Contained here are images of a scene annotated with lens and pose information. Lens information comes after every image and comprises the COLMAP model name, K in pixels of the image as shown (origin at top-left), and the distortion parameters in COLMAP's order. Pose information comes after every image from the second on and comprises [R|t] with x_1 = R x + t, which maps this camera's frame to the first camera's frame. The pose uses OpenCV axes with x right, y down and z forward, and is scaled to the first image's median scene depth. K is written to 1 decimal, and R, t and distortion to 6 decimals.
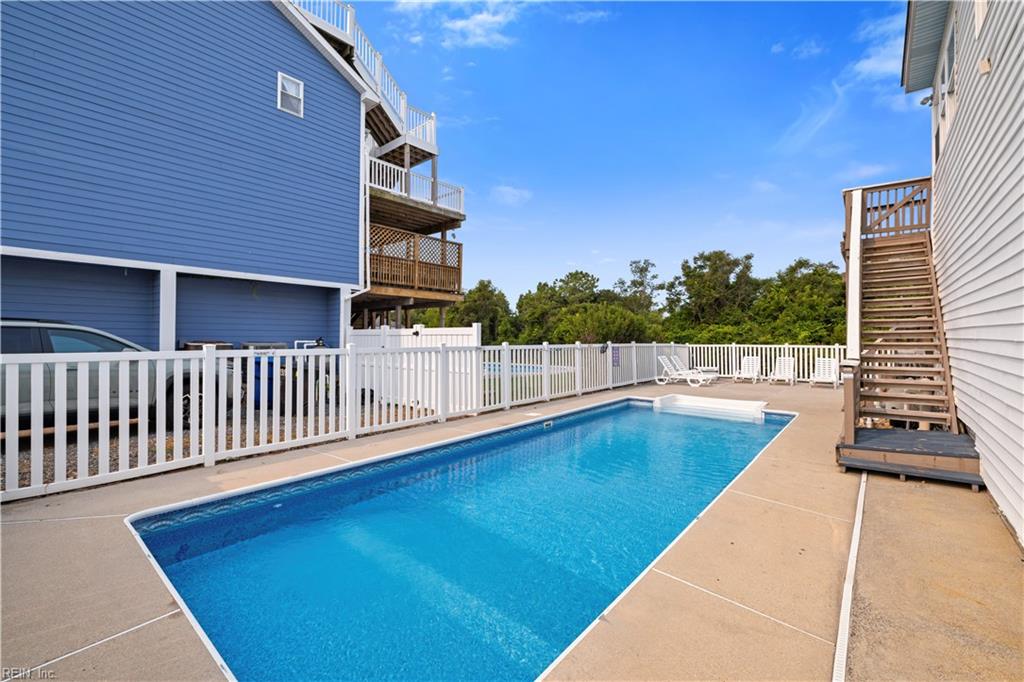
lens RADIAL K [[441.2, 0, 513.2], [0, 441.2, 341.2], [0, 0, 1]] dist [0.000015, -0.000075]
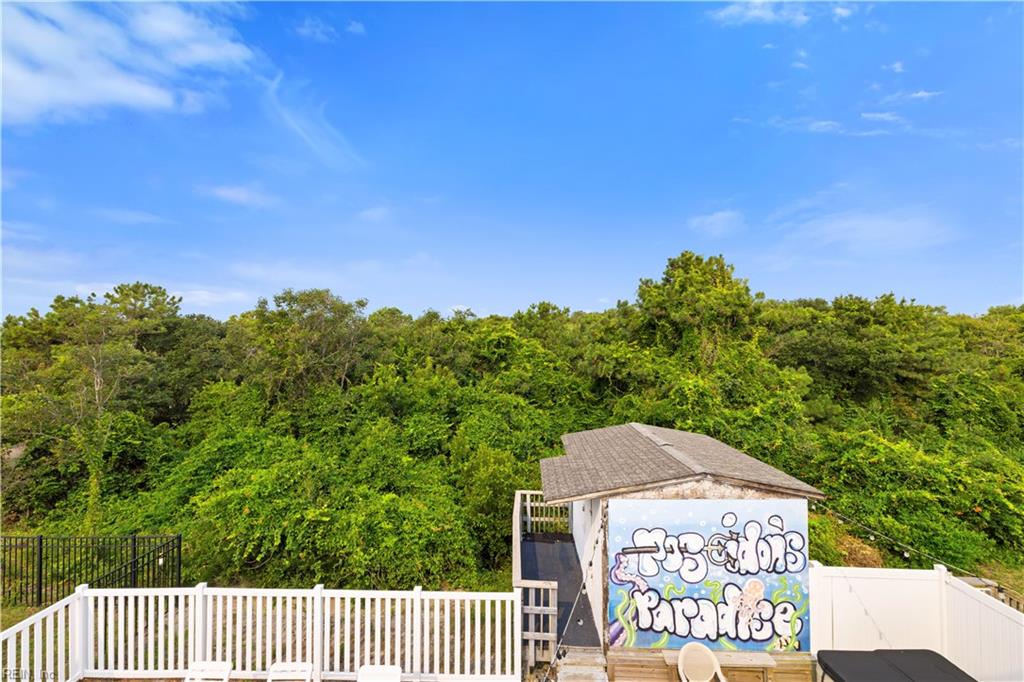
lens RADIAL K [[441.2, 0, 512.8], [0, 441.2, 341.6], [0, 0, 1]] dist [0.000015, -0.000075]
pose [[0.778110, 0.006935, 0.628090, 0.282654], [-0.001594, 0.999958, -0.009066, -0.122481], [-0.628126, 0.006053, 0.778088, 0.321087]]
